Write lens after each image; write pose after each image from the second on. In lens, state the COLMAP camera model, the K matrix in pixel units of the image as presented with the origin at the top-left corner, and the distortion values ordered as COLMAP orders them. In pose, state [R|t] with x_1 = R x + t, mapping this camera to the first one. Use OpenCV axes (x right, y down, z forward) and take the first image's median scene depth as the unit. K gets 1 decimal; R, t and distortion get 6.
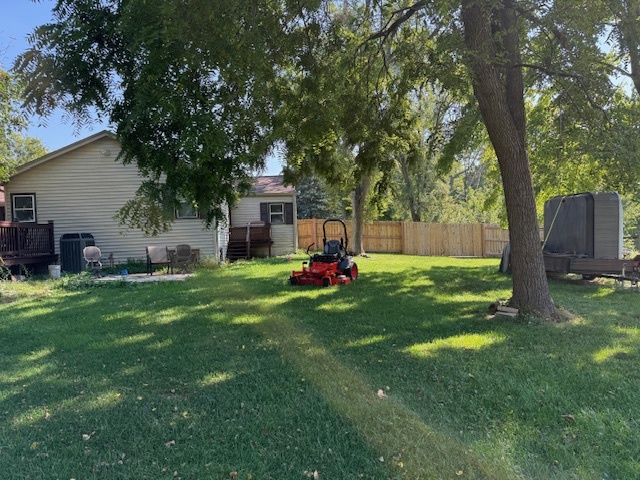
lens RADIAL K [[431.2, 0, 320.0], [0, 431.2, 243.3], [0, 0, 1]] dist [0.071976, -0.085397]
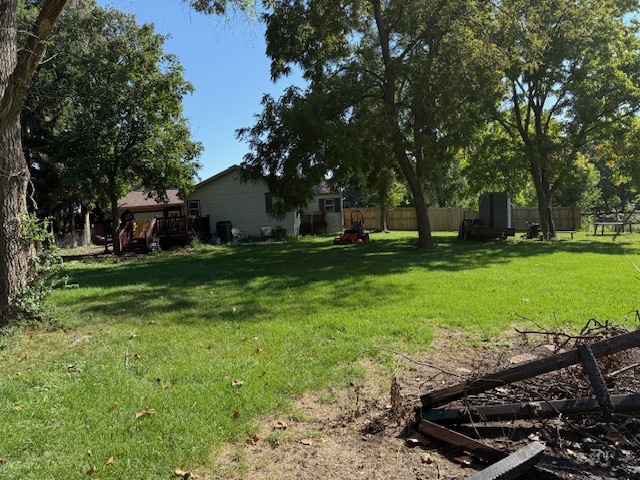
lens RADIAL K [[431.2, 0, 320.0], [0, 431.2, 243.3], [0, 0, 1]] dist [0.071976, -0.085397]
pose [[0.990461, -0.015868, -0.136877, 0.117775], [0.021024, 0.999119, 0.036310, 0.013713], [0.136180, -0.038841, 0.989922, -0.839300]]
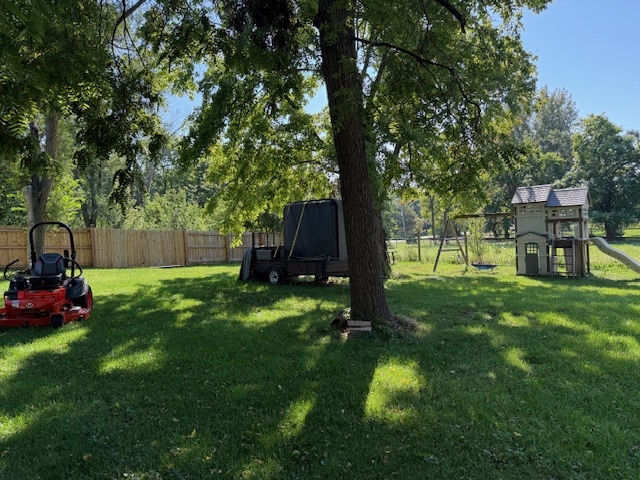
lens RADIAL K [[431.2, 0, 320.0], [0, 431.2, 243.3], [0, 0, 1]] dist [0.071976, -0.085397]
pose [[0.727579, -0.024556, 0.685585, -0.108735], [0.036445, 0.999332, -0.002883, -0.005223], [-0.685056, 0.027083, 0.727987, 0.206349]]
